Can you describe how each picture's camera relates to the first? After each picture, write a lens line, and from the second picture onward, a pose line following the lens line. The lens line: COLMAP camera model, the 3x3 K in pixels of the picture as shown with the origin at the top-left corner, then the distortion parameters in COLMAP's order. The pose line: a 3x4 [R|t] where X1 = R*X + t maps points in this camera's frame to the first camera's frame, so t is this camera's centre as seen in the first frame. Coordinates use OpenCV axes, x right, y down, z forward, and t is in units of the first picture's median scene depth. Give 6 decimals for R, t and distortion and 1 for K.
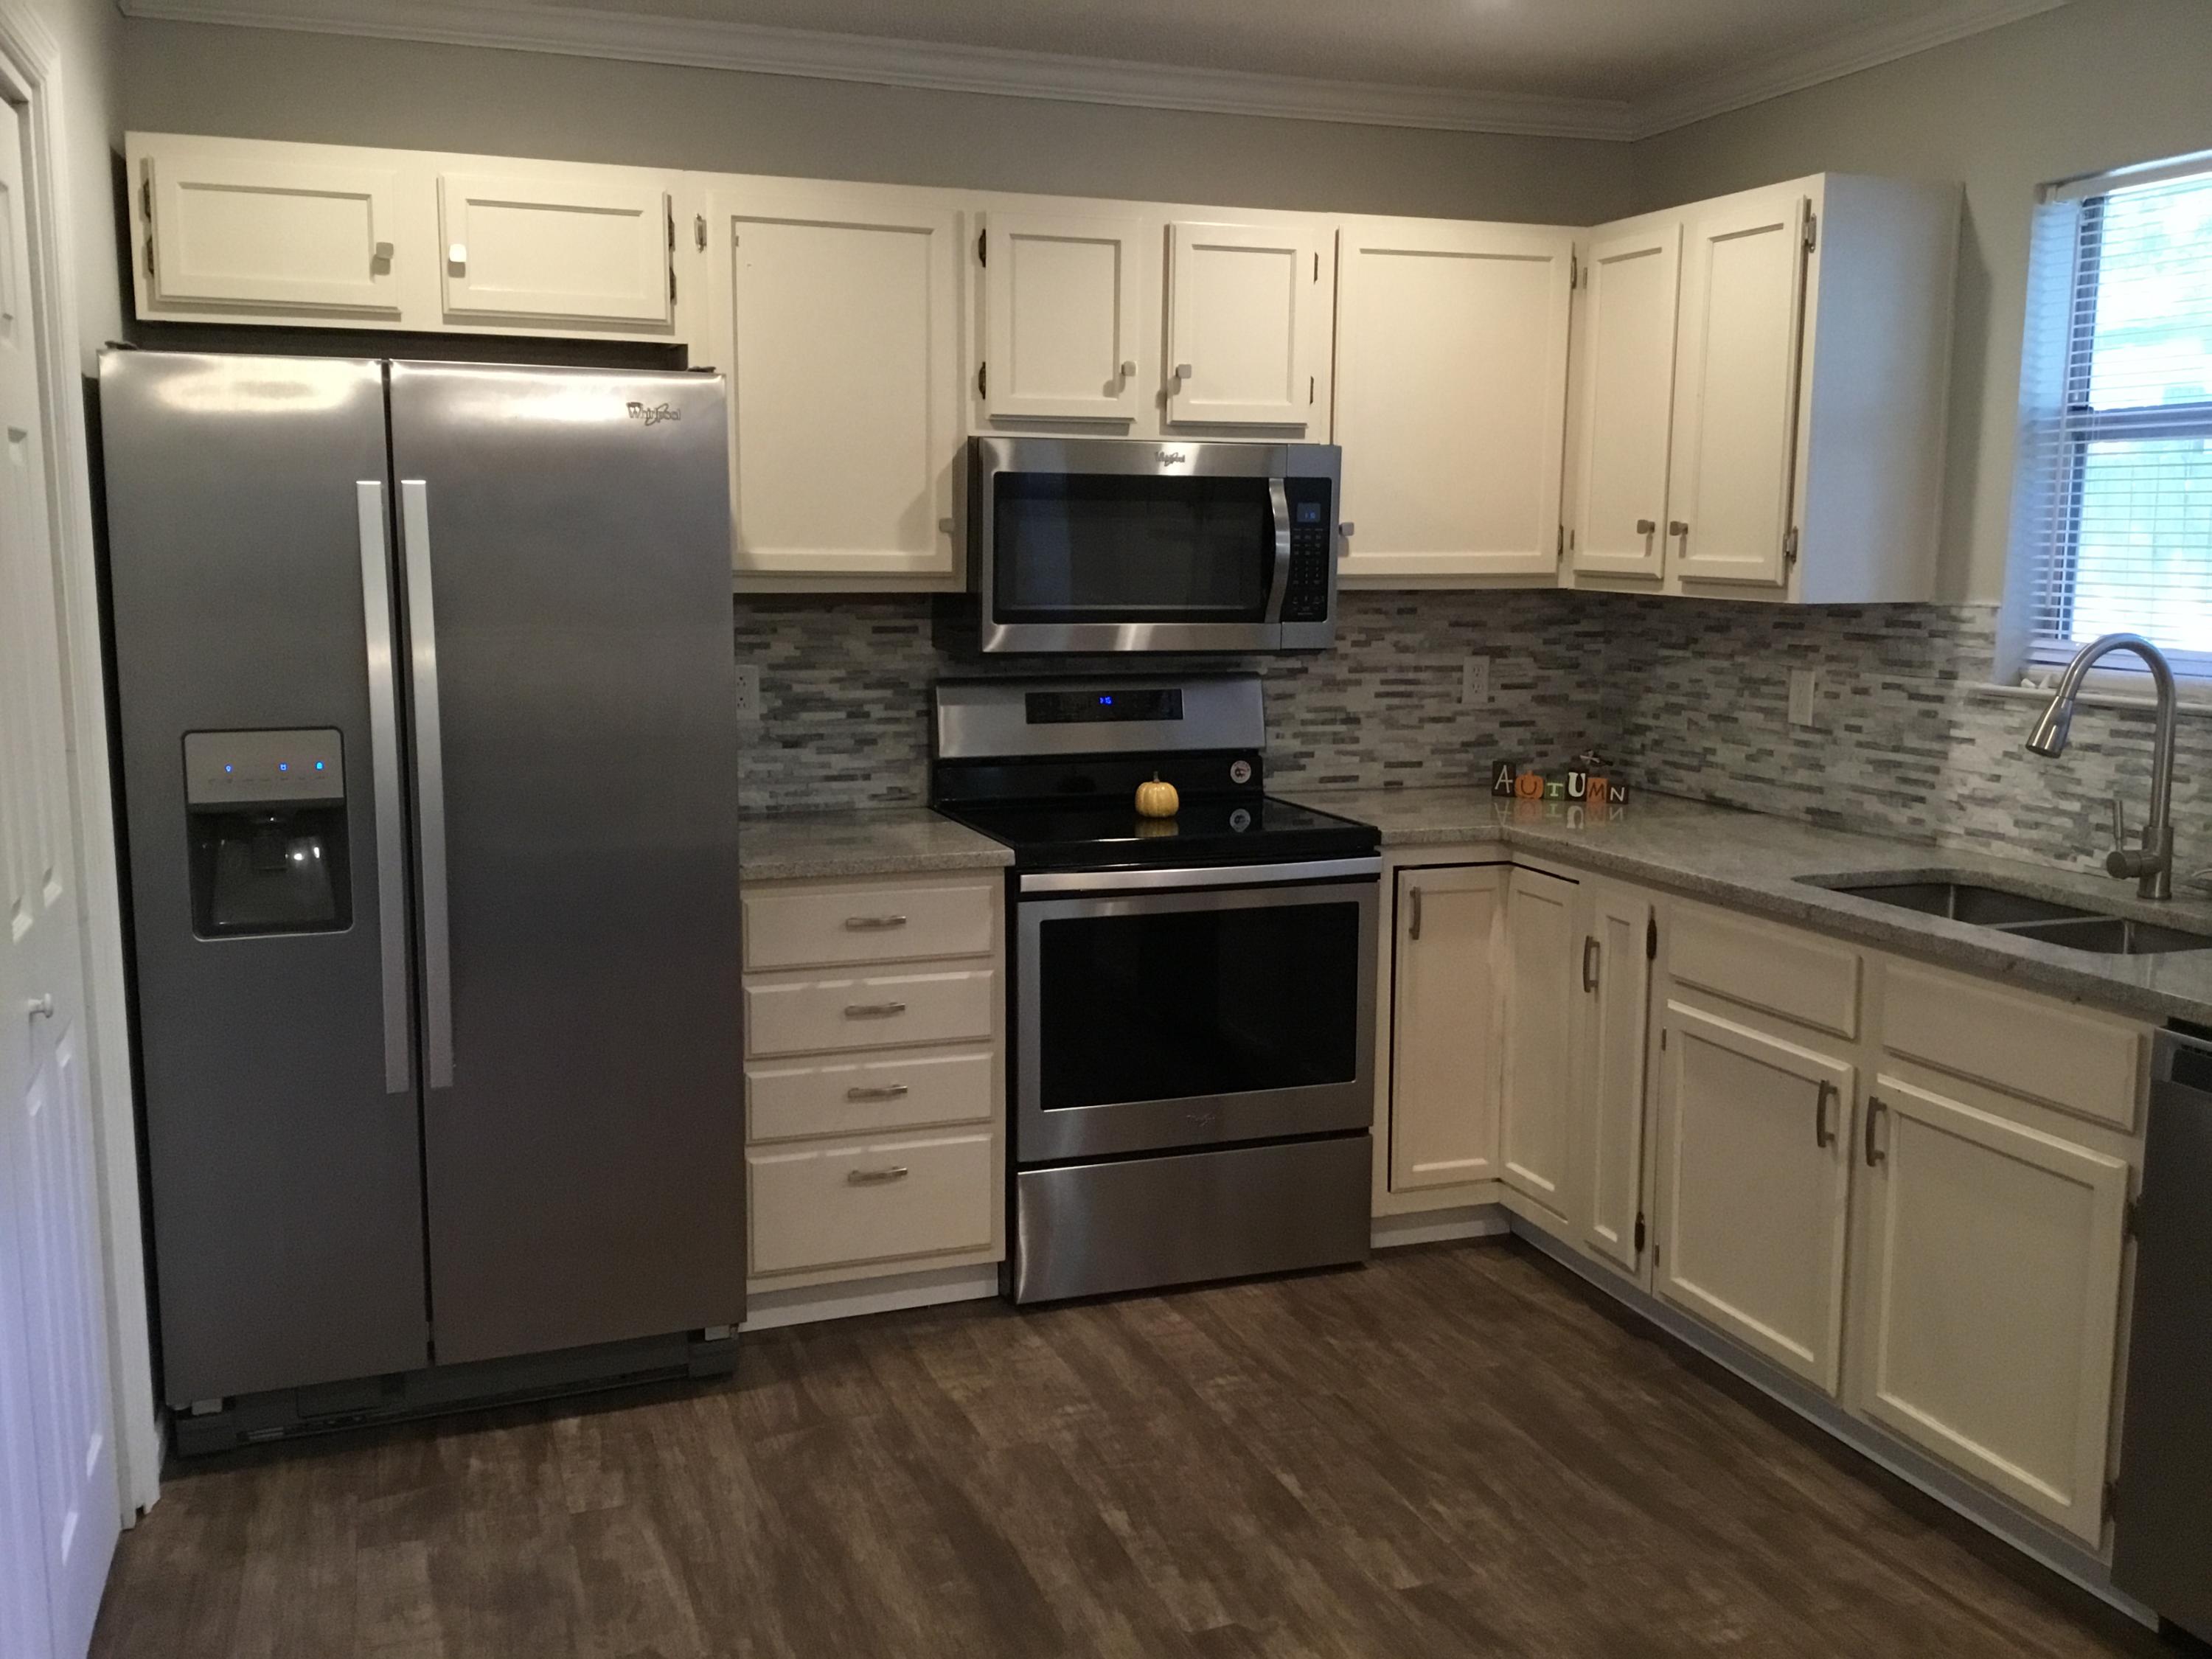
lens RADIAL K [[1979.2, 0, 1109.6], [0, 1979.2, 816.5], [0, 0, 1]] dist [0.127283, -0.229346]
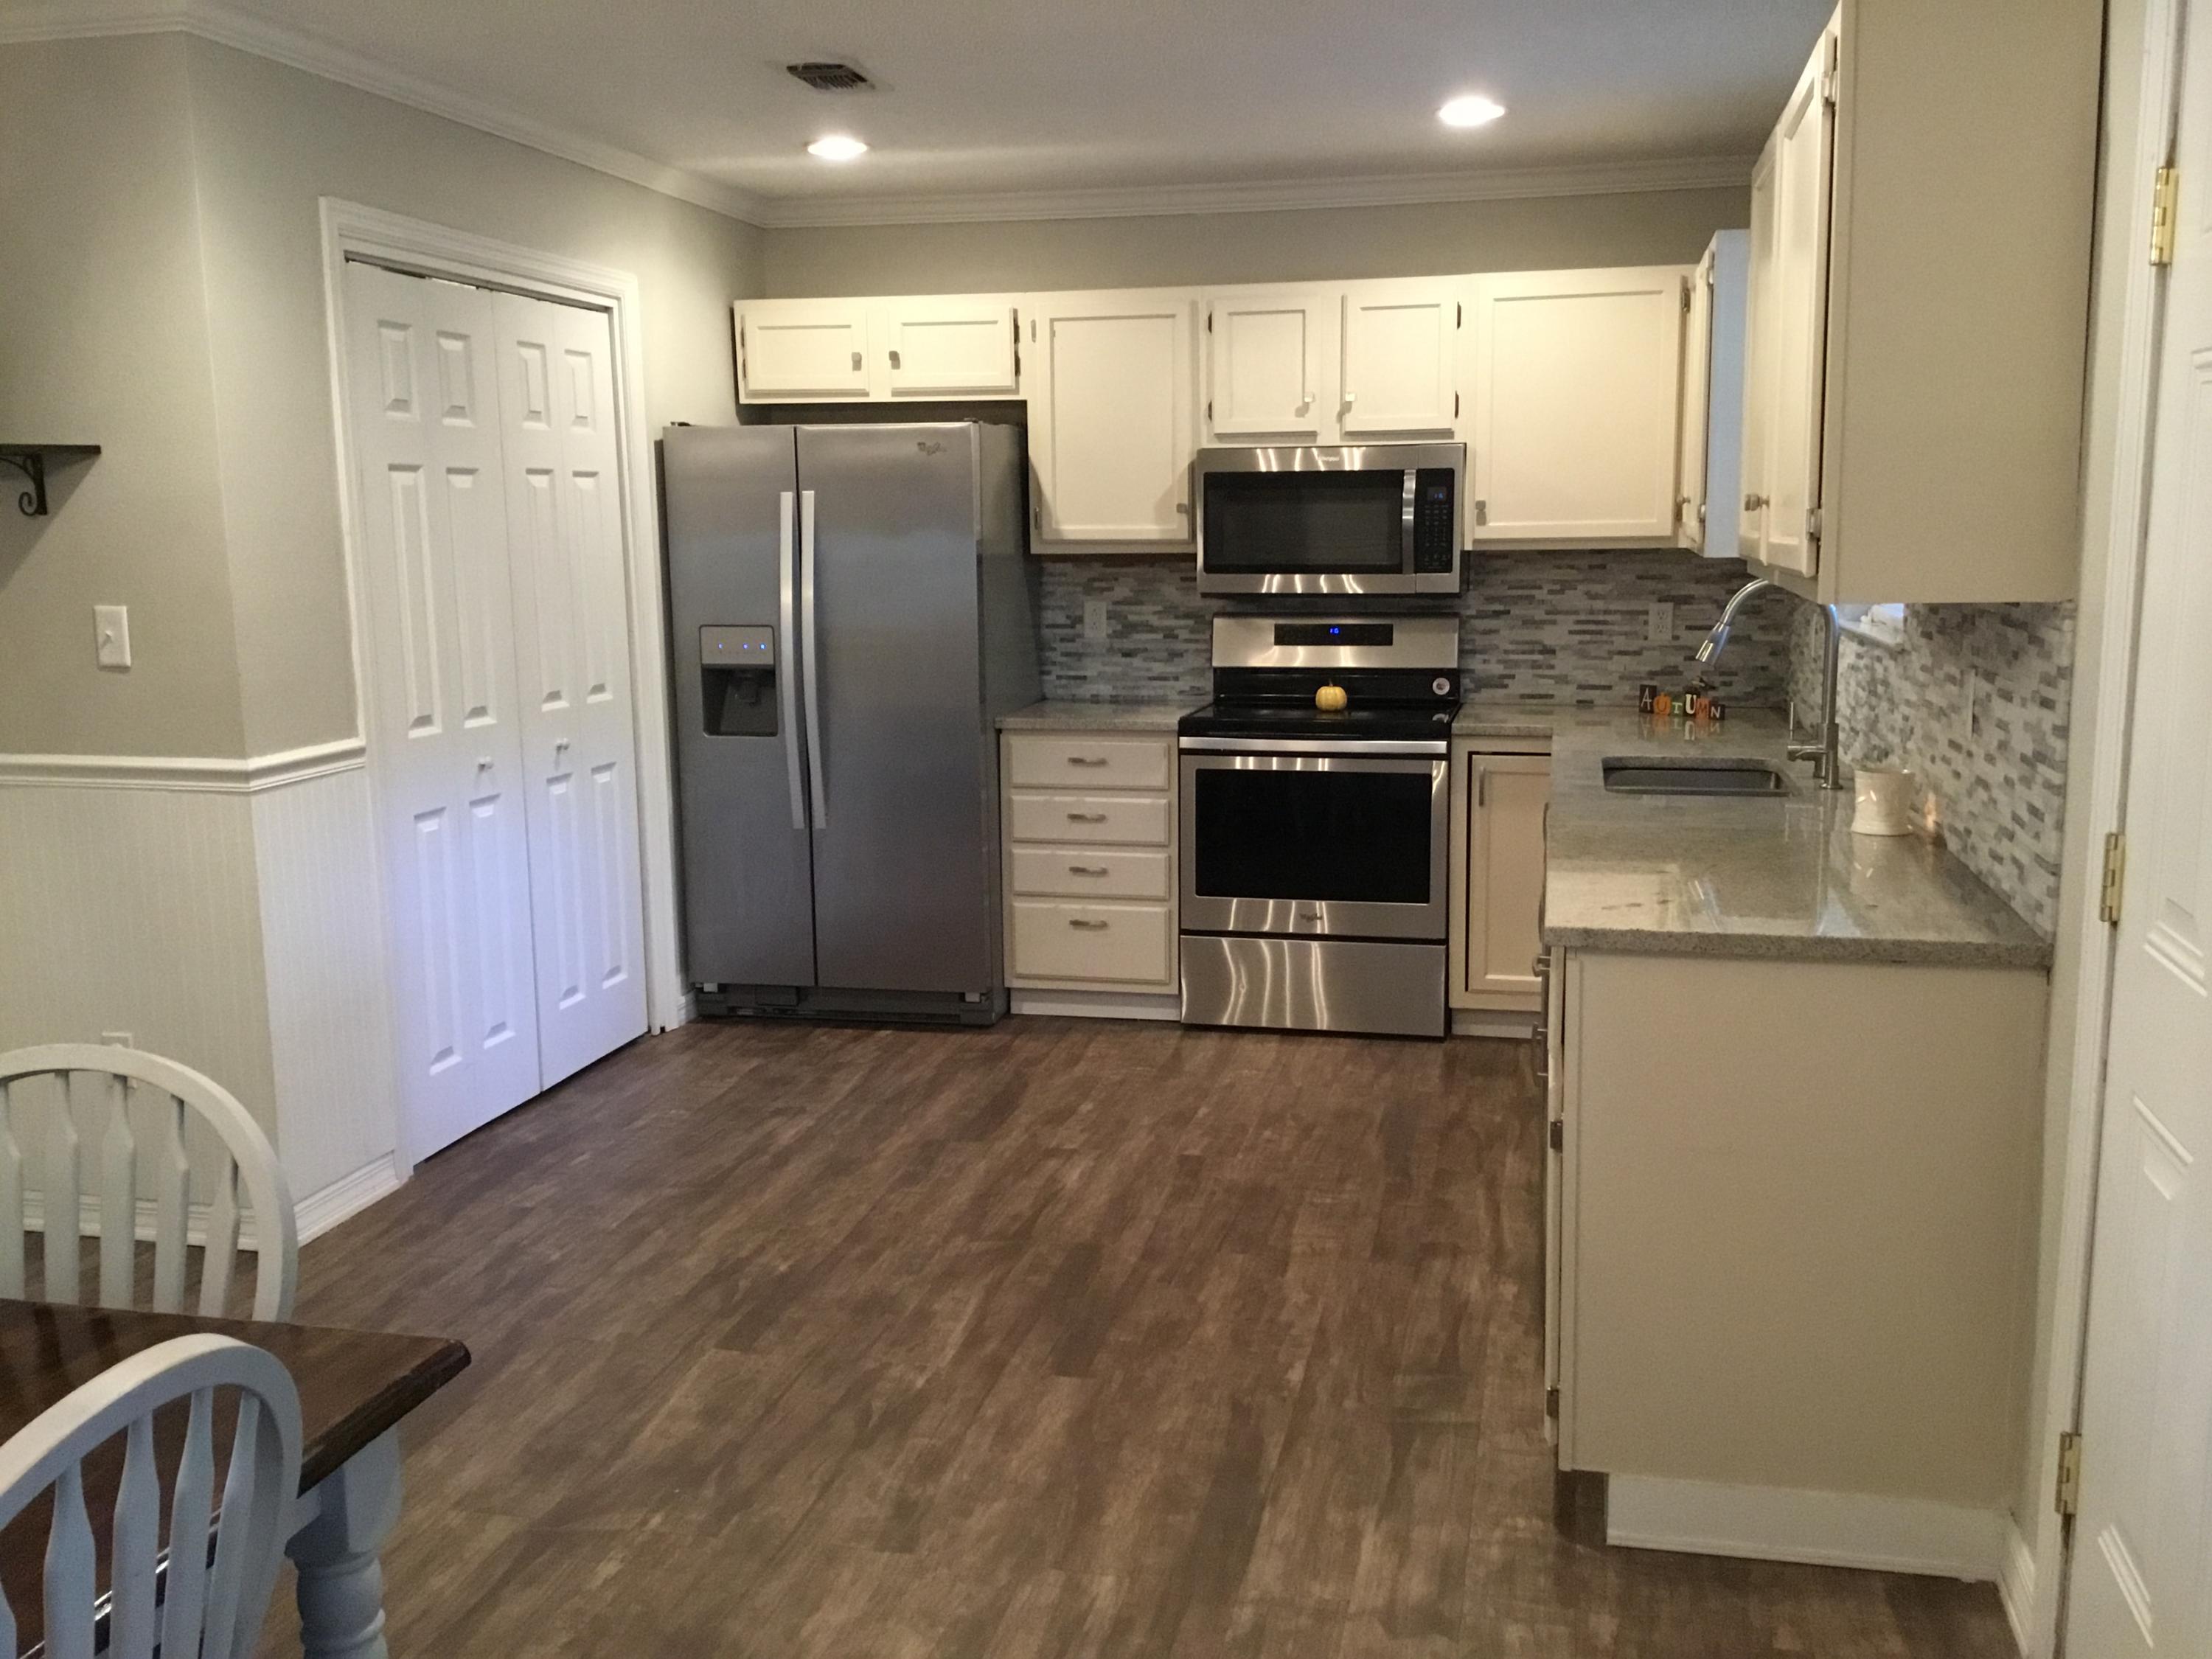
lens RADIAL K [[2025.4, 0, 1112.8], [0, 2025.4, 805.1], [0, 0, 1]] dist [0.116460, 0.004838]
pose [[0.840095, 0.063901, -0.538663, 0.689500], [-0.062320, 0.997832, 0.021177, 0.047138], [0.538848, 0.015779, 0.842255, -0.312218]]
